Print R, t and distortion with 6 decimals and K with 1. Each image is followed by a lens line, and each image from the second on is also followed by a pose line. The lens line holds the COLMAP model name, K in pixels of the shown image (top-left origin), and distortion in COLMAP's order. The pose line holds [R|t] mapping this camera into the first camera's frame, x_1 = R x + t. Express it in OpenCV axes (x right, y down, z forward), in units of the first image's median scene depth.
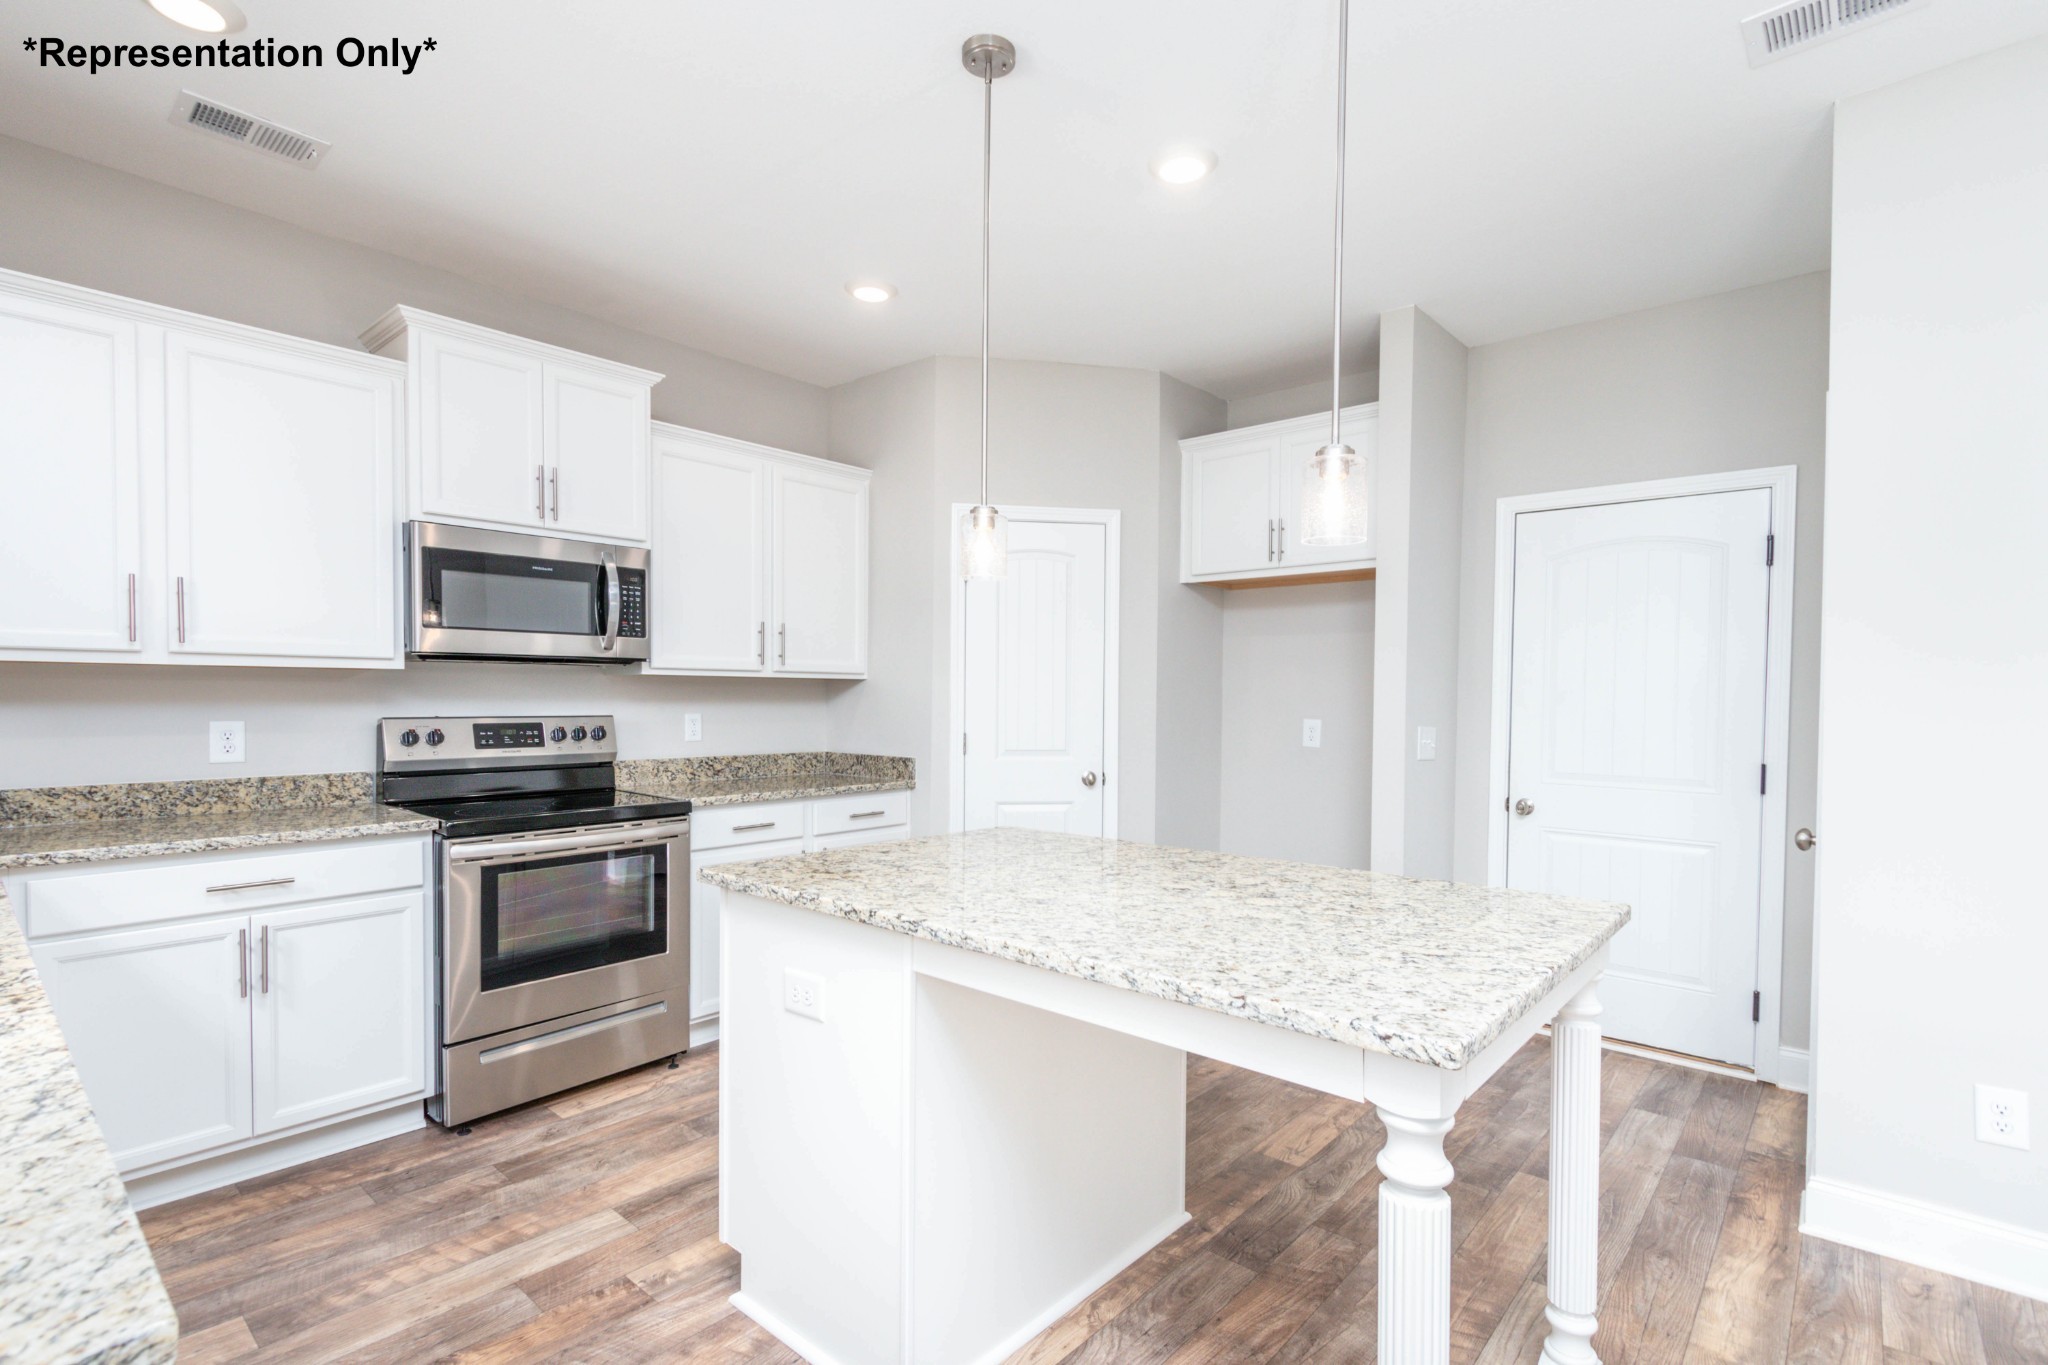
lens RADIAL K [[961.4, 0, 1047.0], [0, 961.4, 710.5], [0, 0, 1]] dist [0.016498, -0.007643]
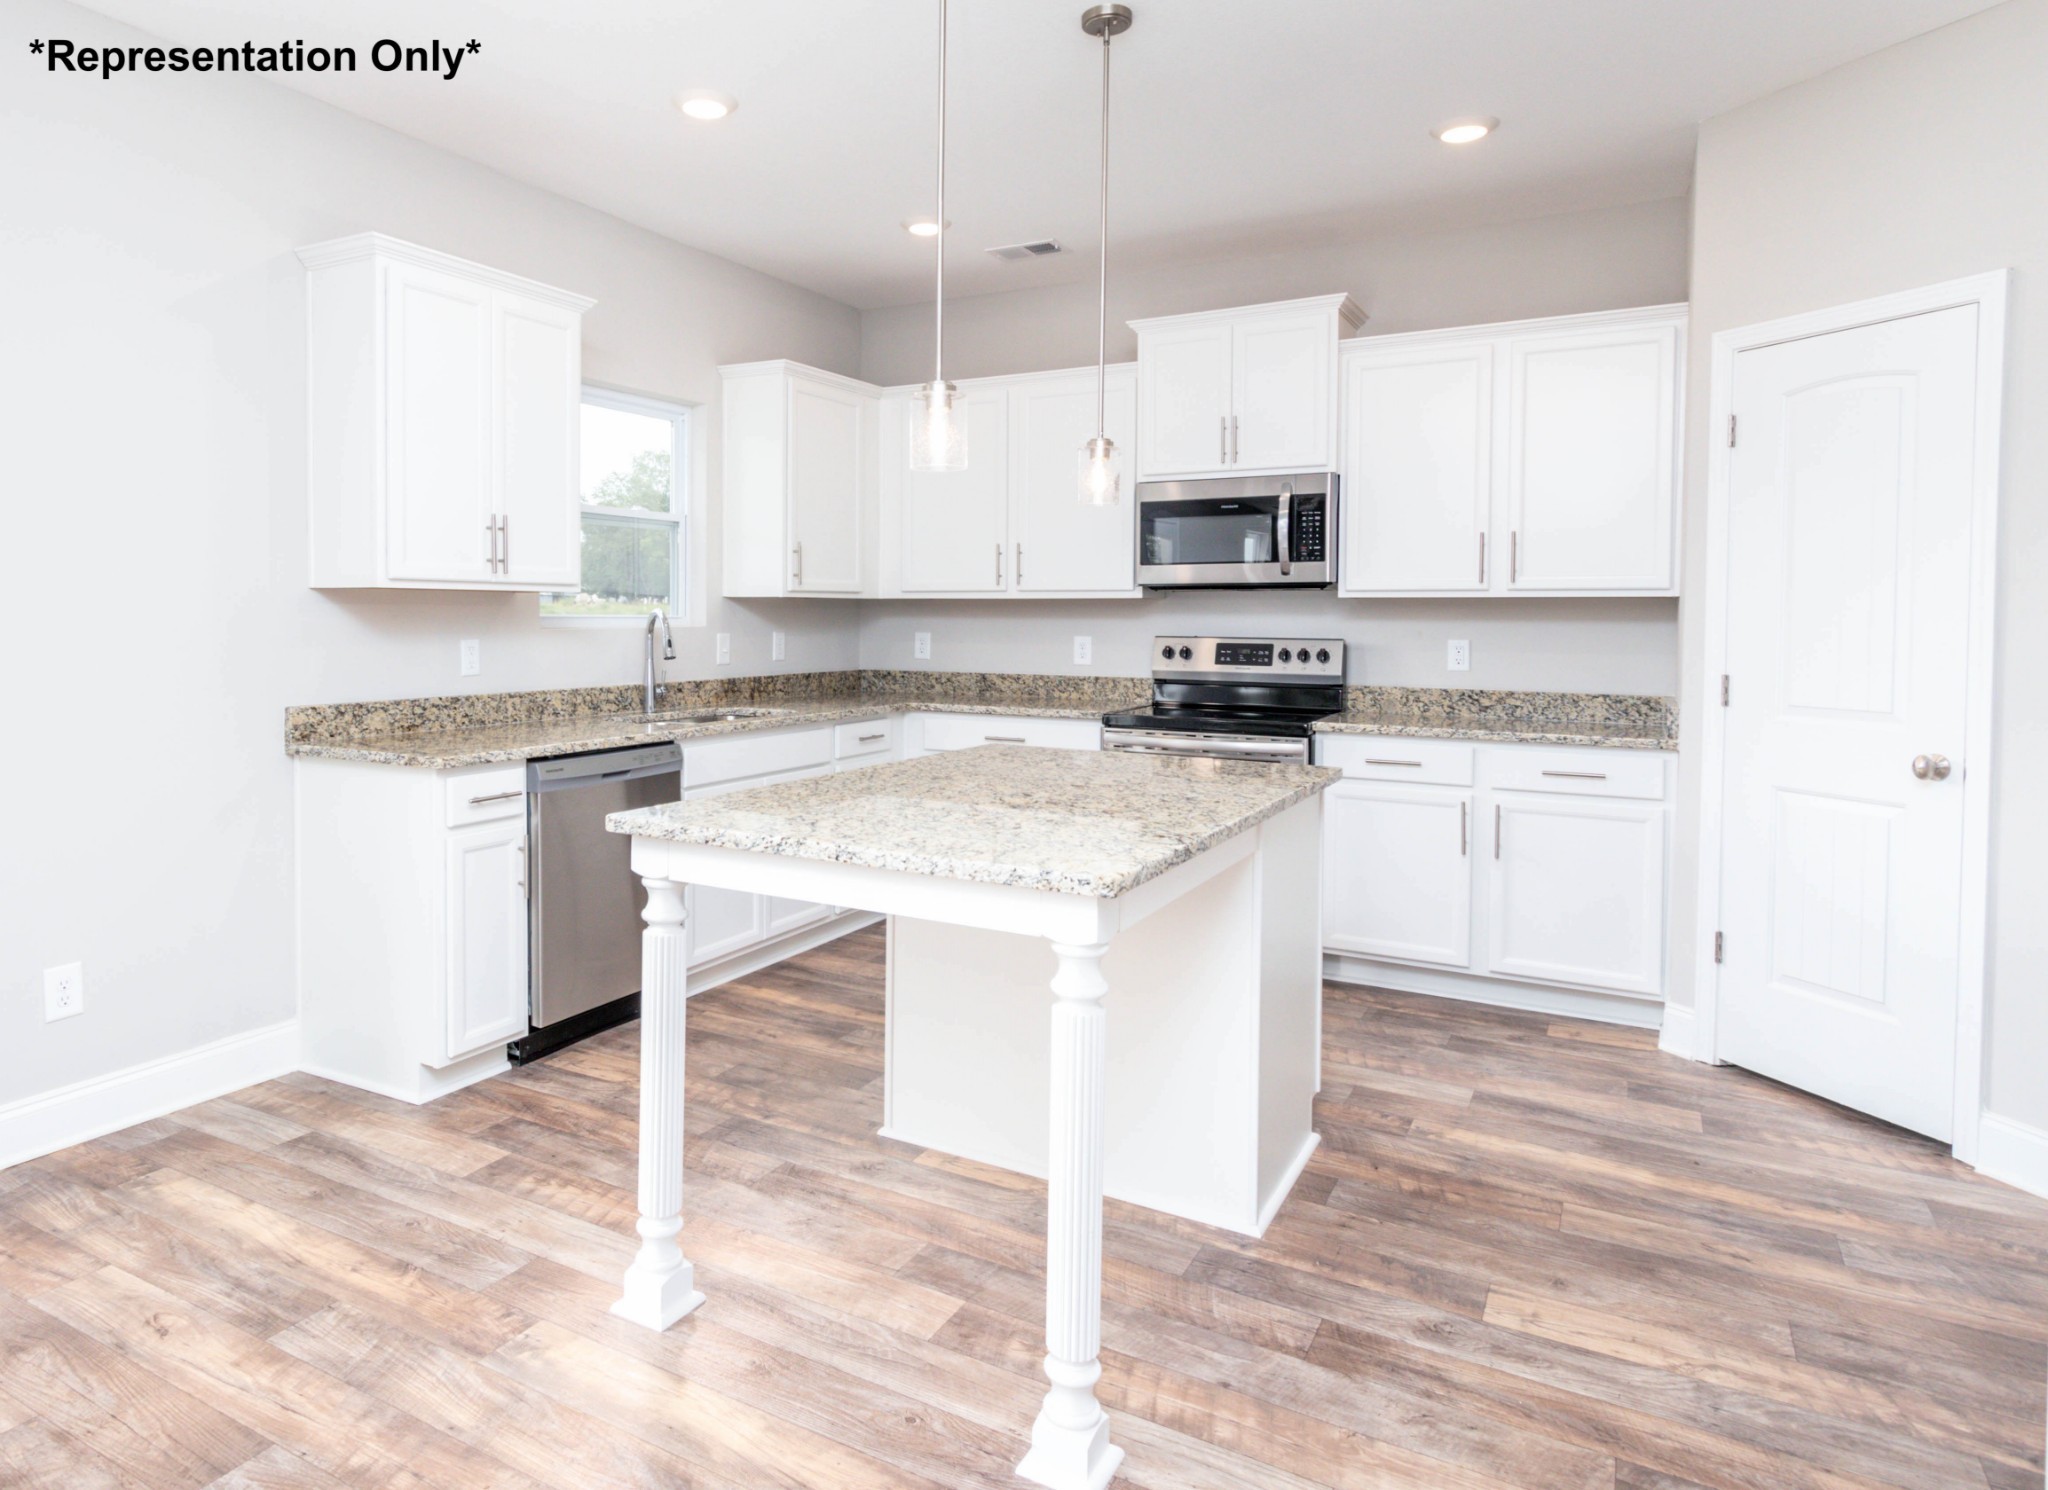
lens RADIAL K [[1236.4, 0, 872.2], [0, 1236.4, 642.5], [0, 0, 1]] dist [0.001318, 0.002056]
pose [[0.154675, 0.015811, -0.987839, 0.852534], [-0.020519, 0.999708, 0.012788, 0.002774], [0.987752, 0.018291, 0.154955, 0.365872]]
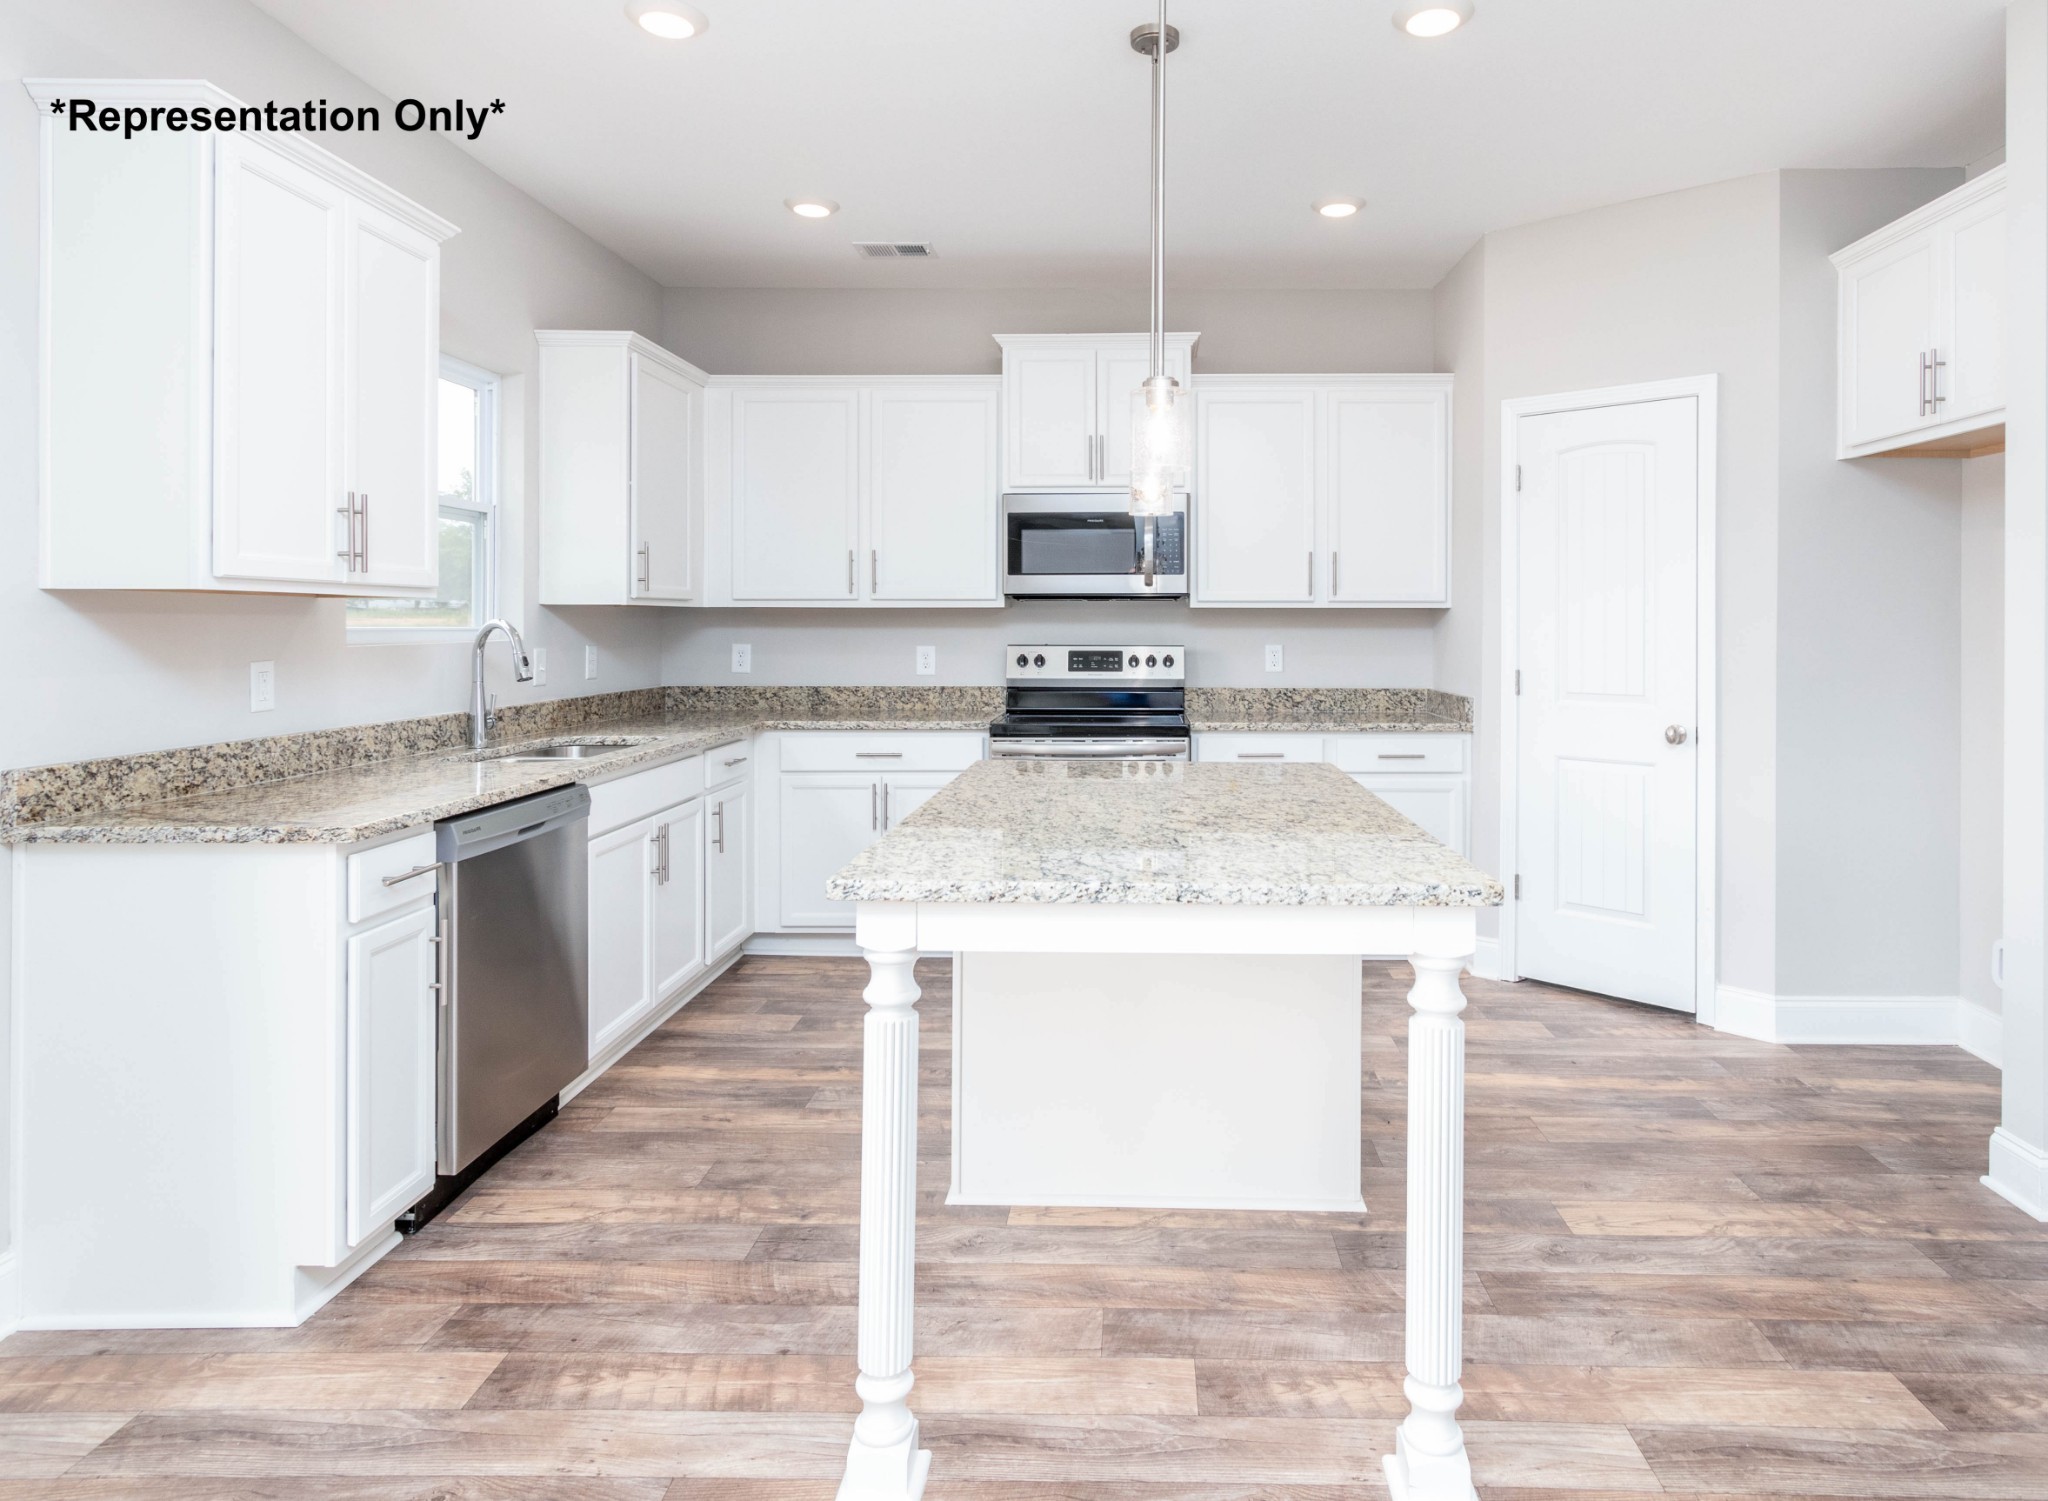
lens RADIAL K [[1196.8, 0, 1113.4], [0, 1196.8, 618.0], [0, 0, 1]] dist [0.001703, 0.001872]
pose [[0.634086, -0.010867, -0.773186, 0.637491], [-0.009537, 0.999715, -0.021872, 0.005321], [0.773203, 0.021243, 0.633802, 0.082828]]
